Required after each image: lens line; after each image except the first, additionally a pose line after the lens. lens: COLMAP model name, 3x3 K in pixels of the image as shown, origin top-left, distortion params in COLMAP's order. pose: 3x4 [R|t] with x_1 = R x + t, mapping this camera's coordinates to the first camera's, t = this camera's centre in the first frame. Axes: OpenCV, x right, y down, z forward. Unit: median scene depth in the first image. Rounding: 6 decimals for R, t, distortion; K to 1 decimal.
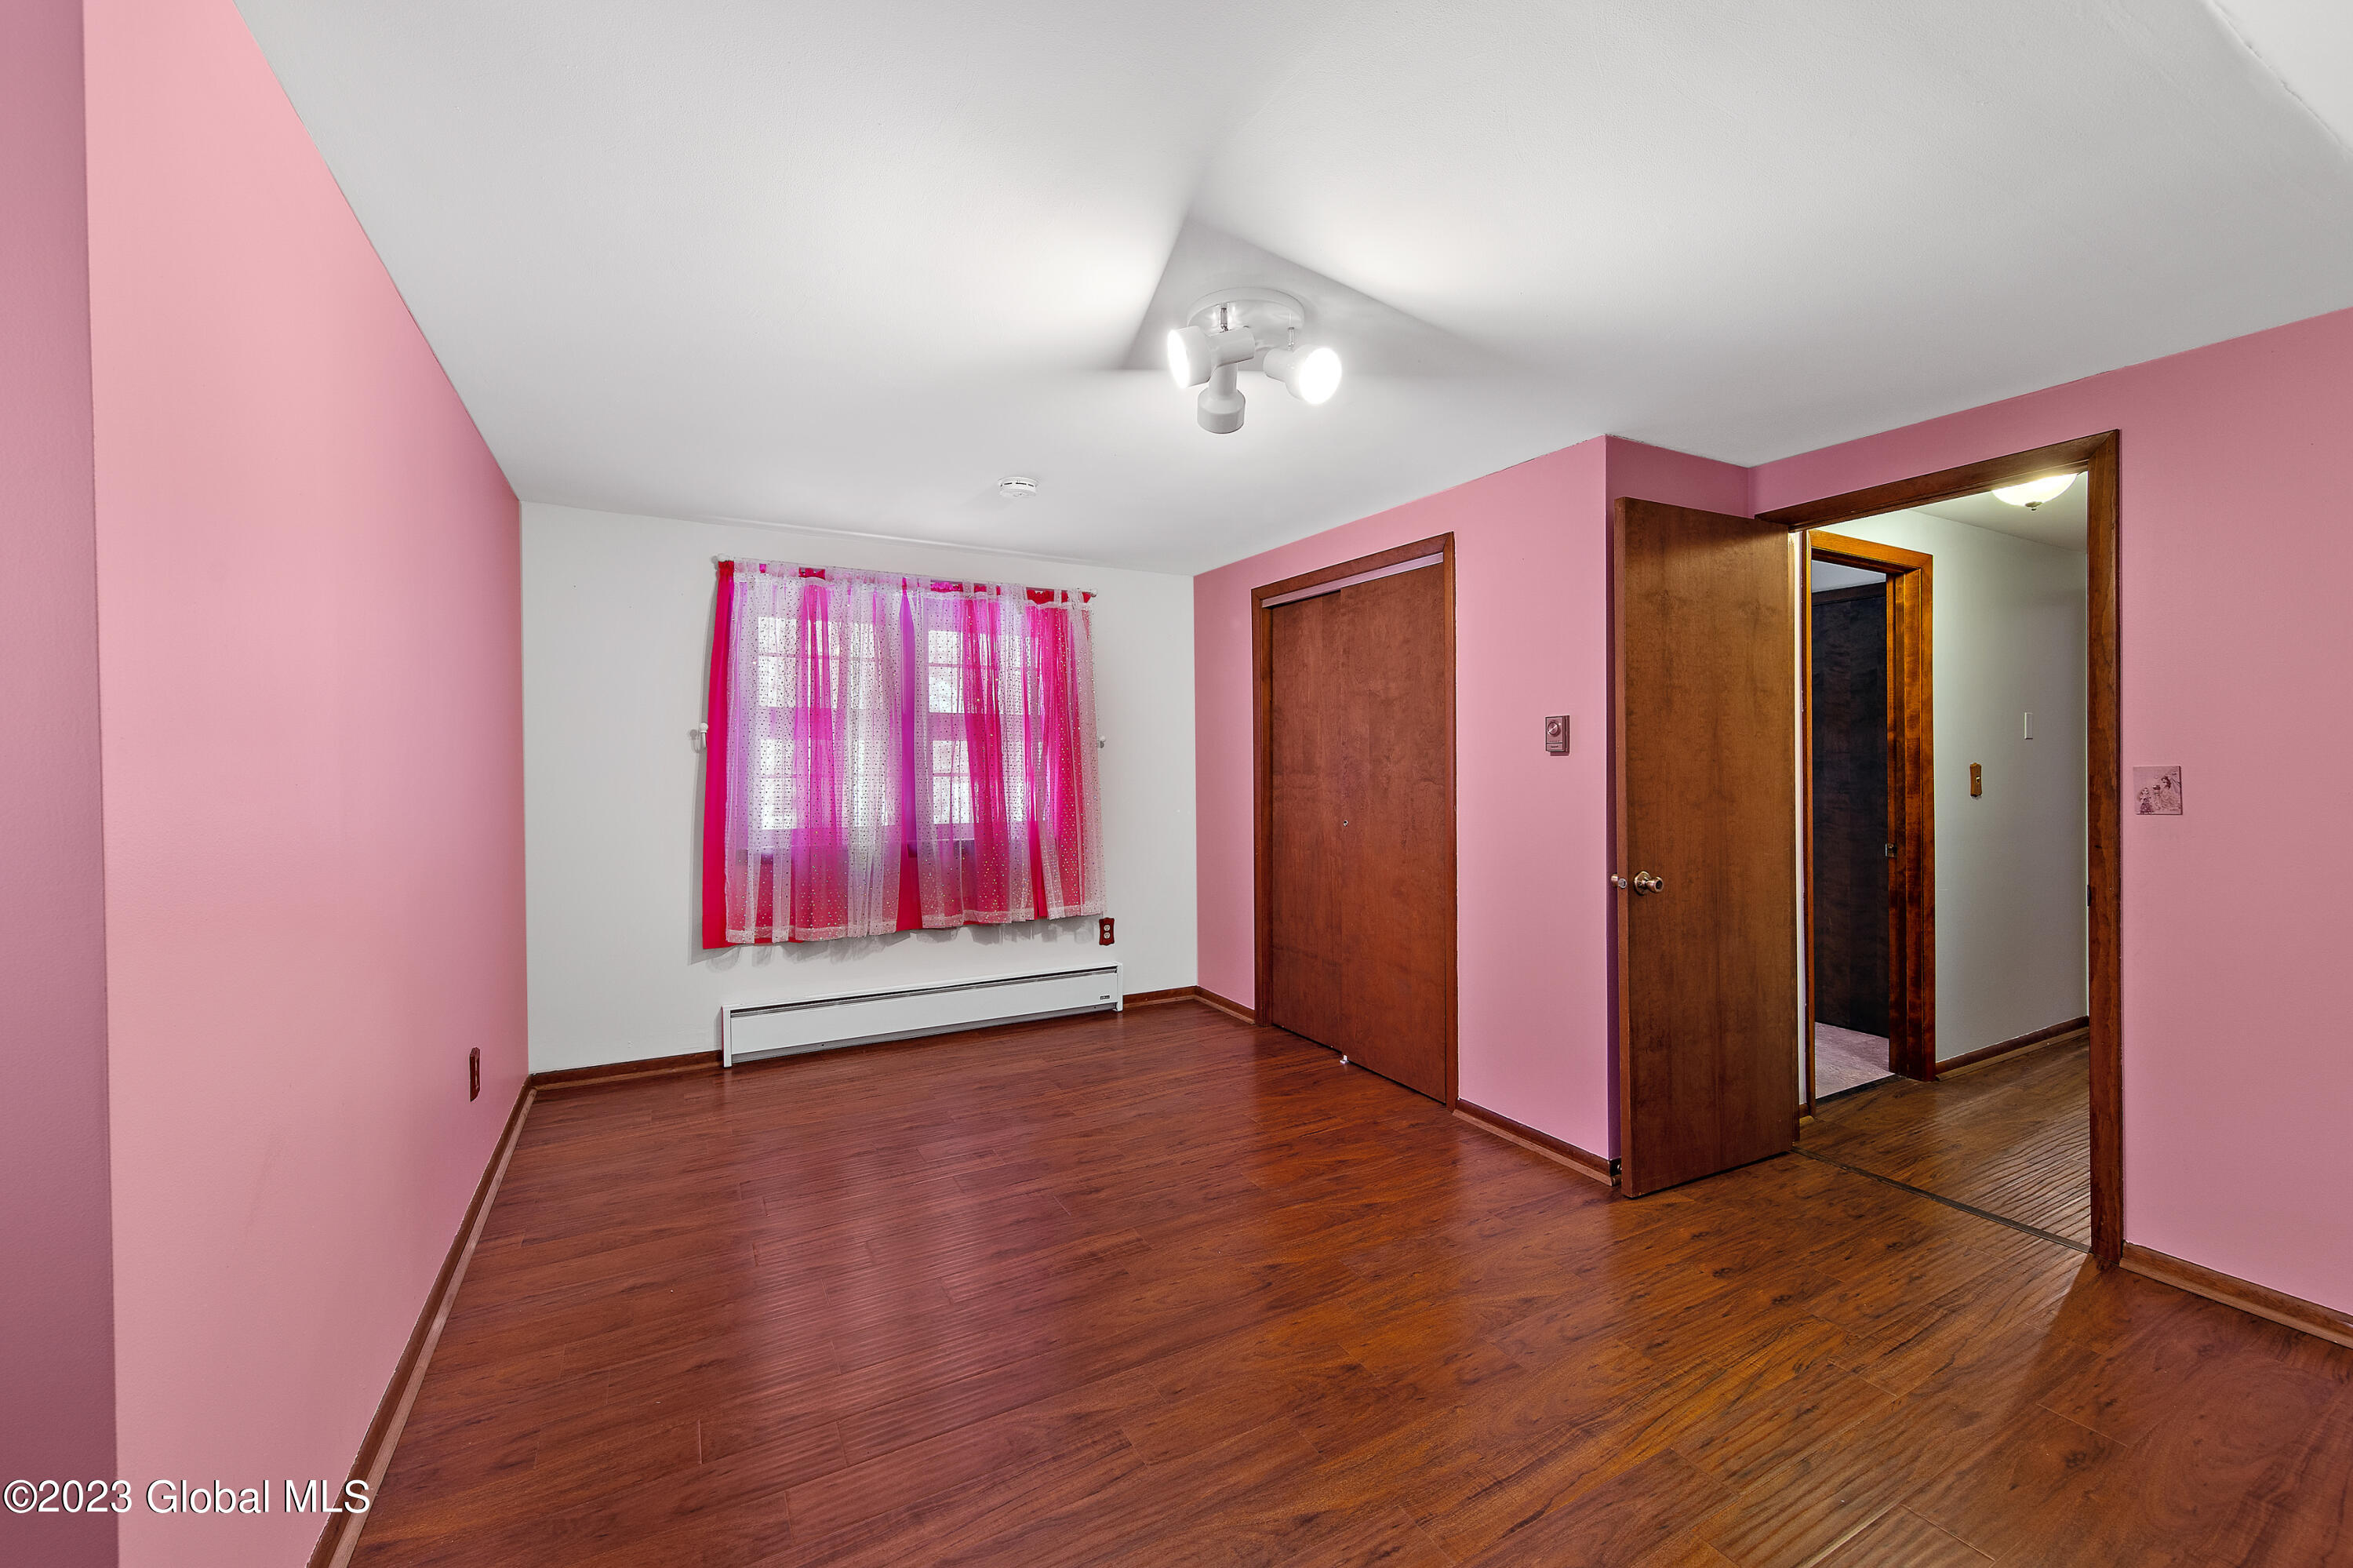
lens RADIAL K [[977.0, 0, 1212.2], [0, 977.0, 776.9], [0, 0, 1]] dist [-0.000027, -0.000068]
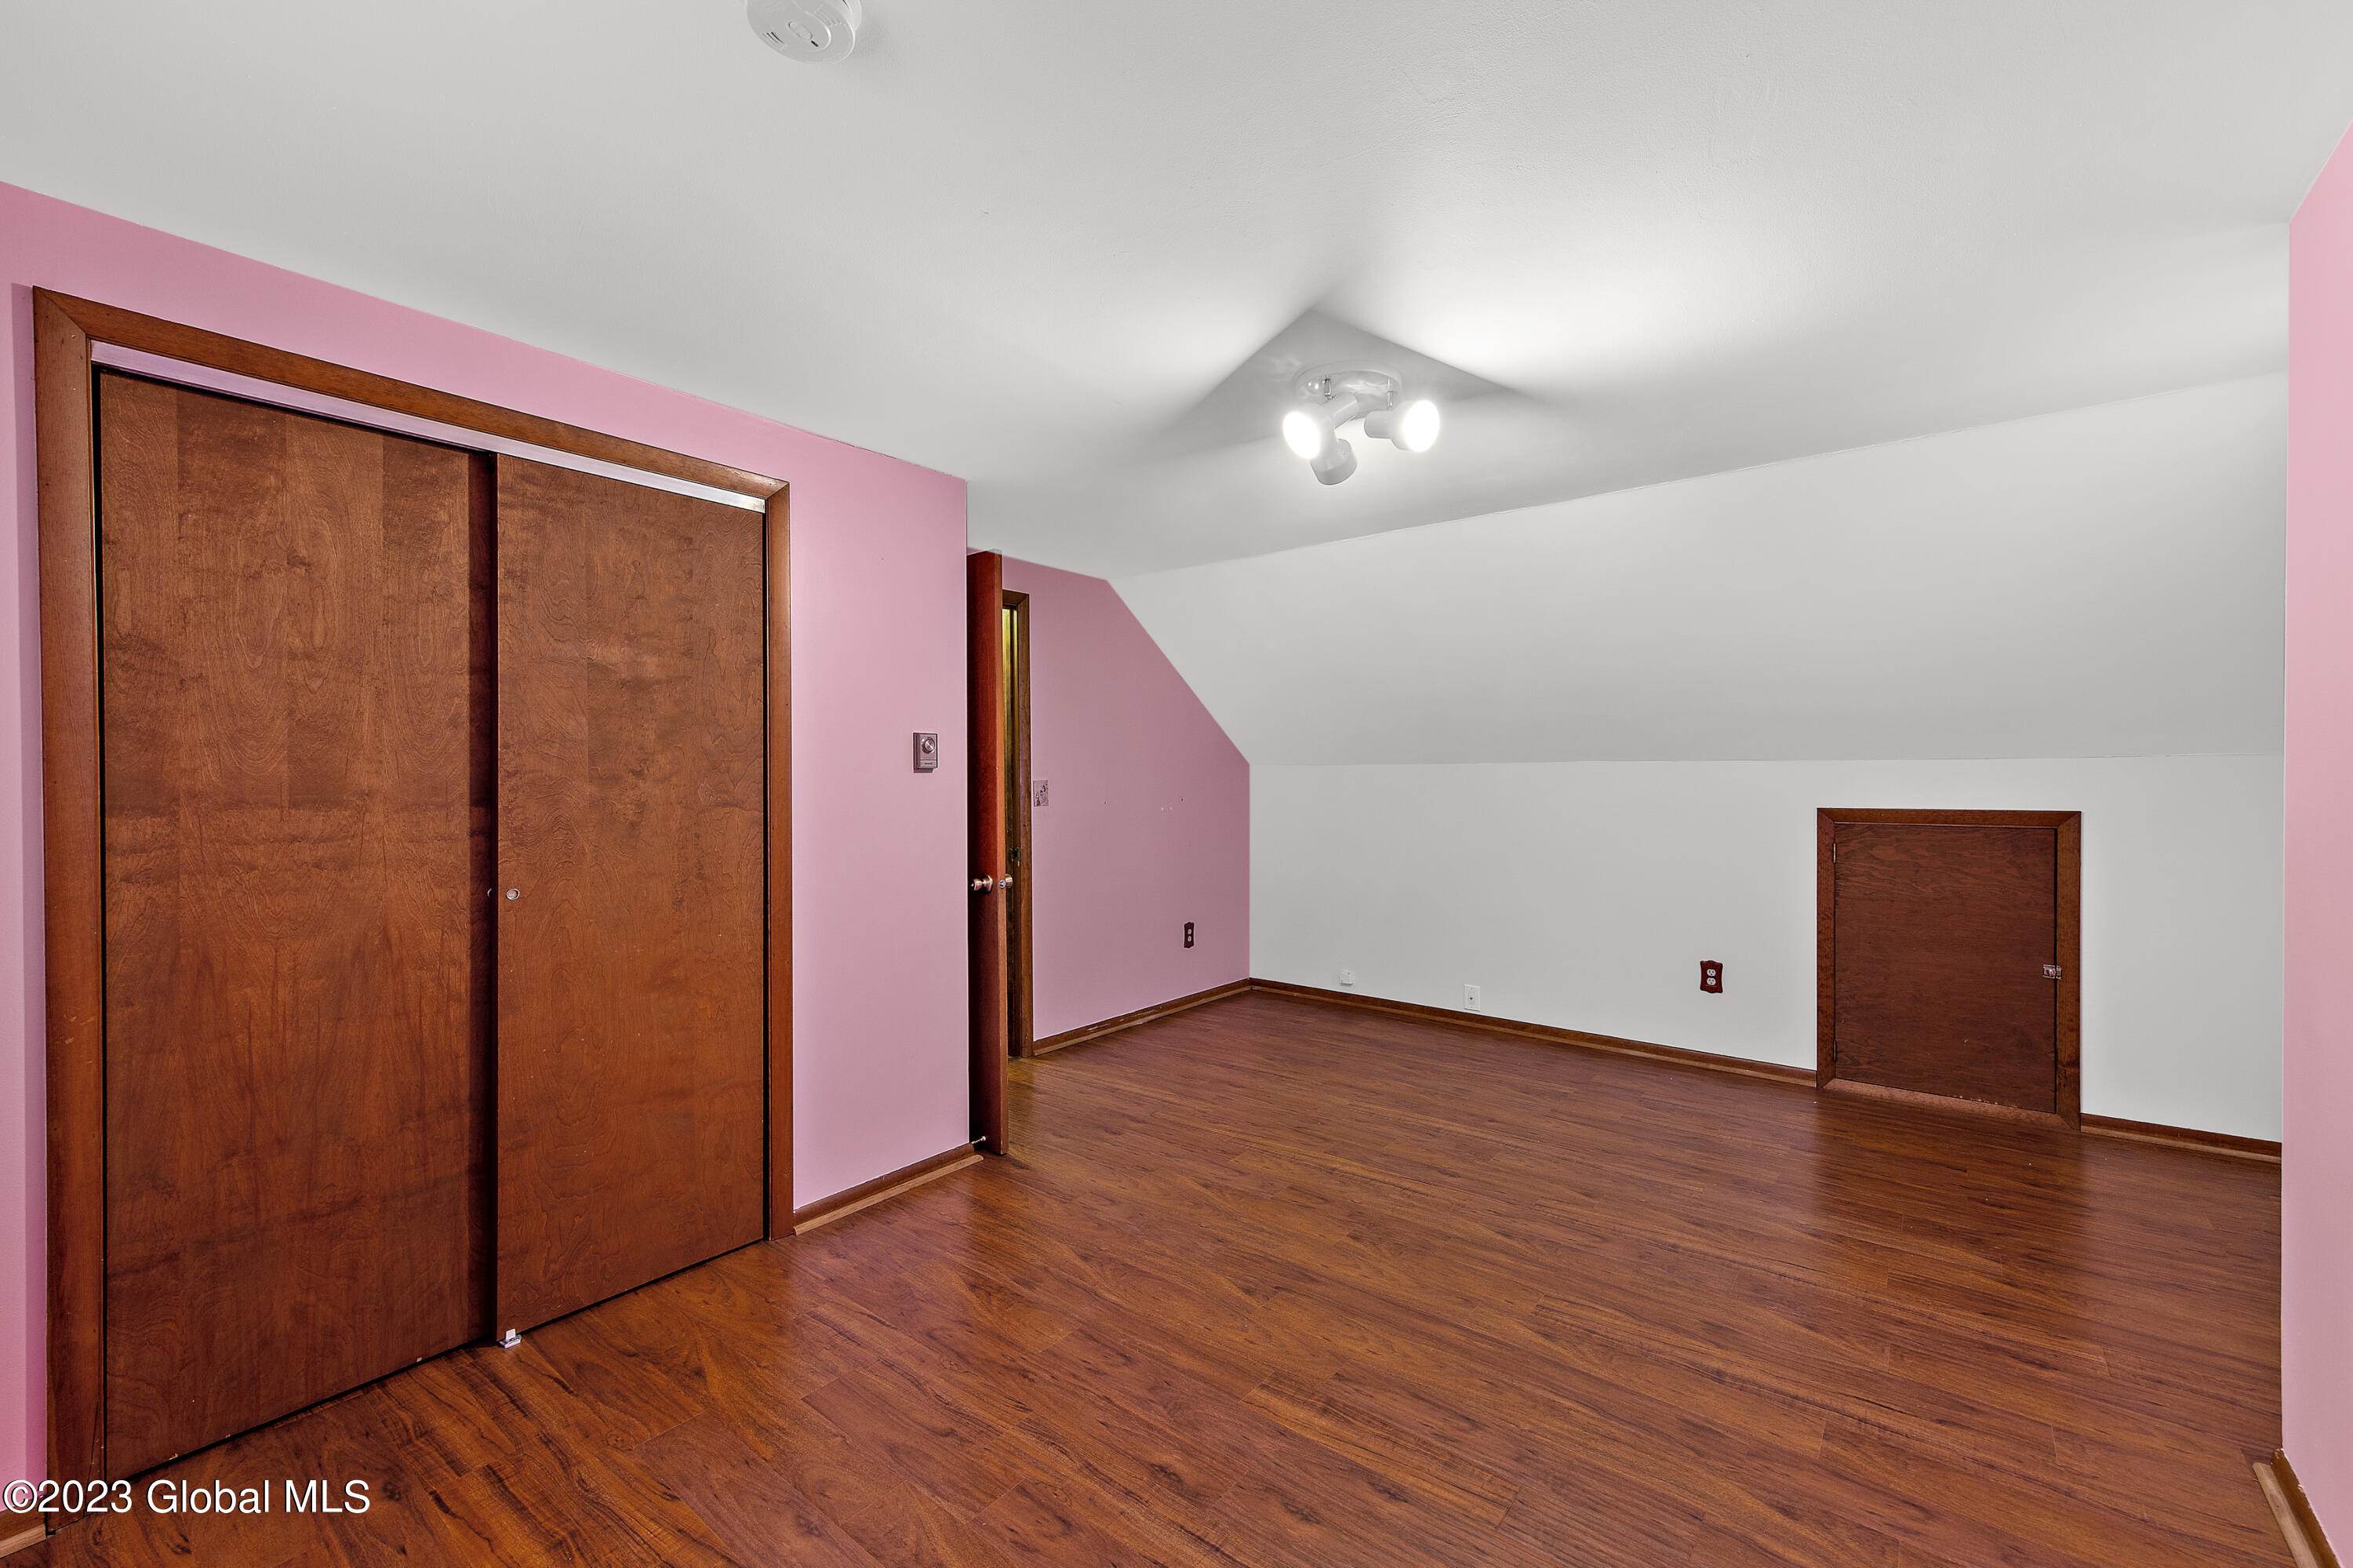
lens RADIAL K [[916.1, 0, 1187.2], [0, 916.1, 774.6], [0, 0, 1]] dist [0.011304, -0.000146]
pose [[-0.365719, 0.002745, 0.930721, -0.524847], [0.015306, 0.999878, 0.003065, -0.016093], [-0.930599, 0.015366, -0.365716, 0.931677]]
